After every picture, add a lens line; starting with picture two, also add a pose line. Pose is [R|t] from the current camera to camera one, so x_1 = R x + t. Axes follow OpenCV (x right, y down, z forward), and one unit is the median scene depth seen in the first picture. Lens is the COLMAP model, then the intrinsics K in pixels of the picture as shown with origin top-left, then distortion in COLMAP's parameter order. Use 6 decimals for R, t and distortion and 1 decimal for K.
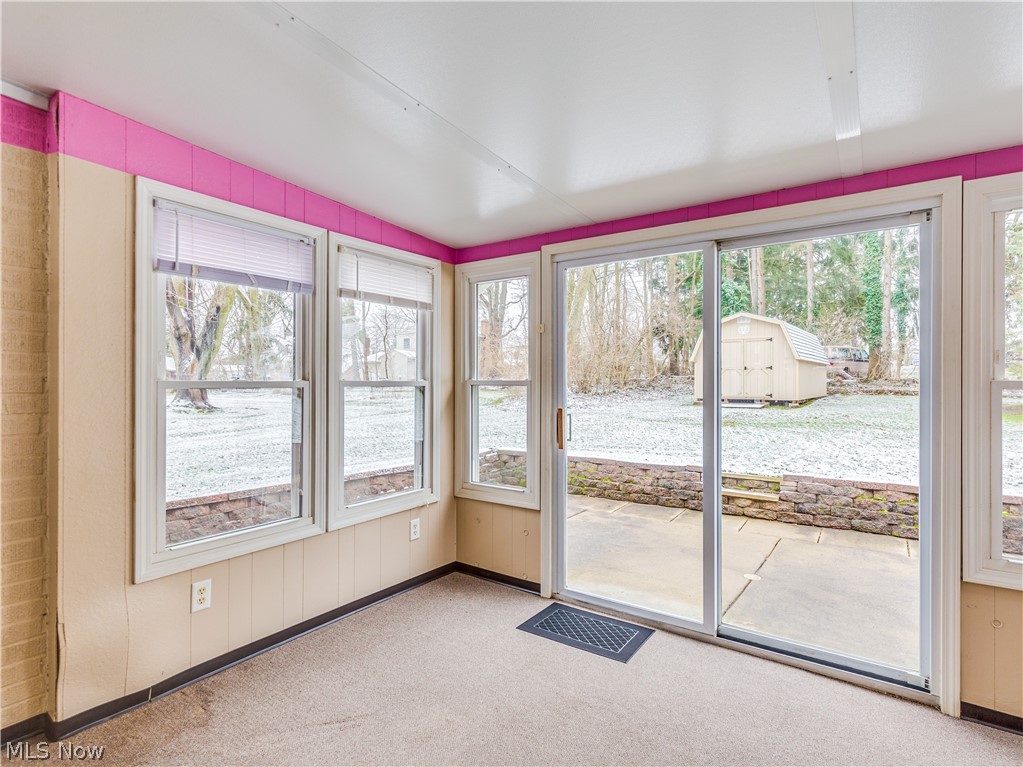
lens RADIAL K [[526.2, 0, 511.9], [0, 526.2, 382.1], [0, 0, 1]] dist [0.004239, -0.002578]
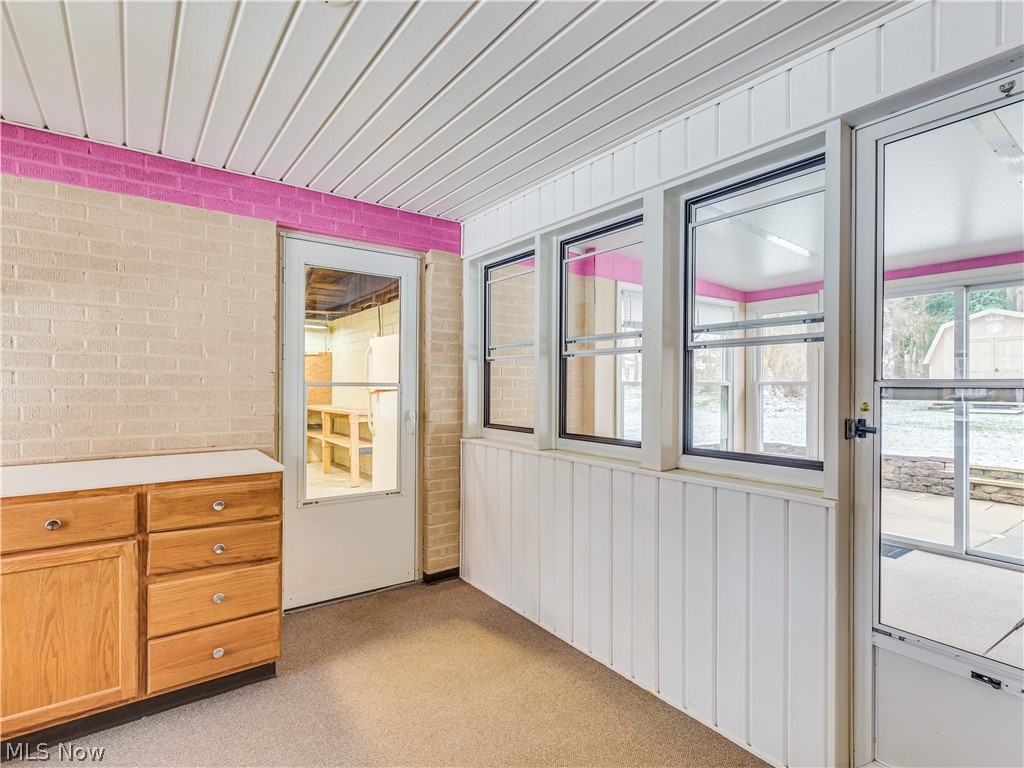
lens RADIAL K [[526.8, 0, 513.0], [0, 526.8, 386.1], [0, 0, 1]] dist [0.004239, -0.002578]
pose [[0.947001, 0.001460, -0.321228, -0.173258], [-0.001459, 0.999999, 0.000243, 0.005821], [0.321228, 0.000238, 0.947002, -0.414792]]
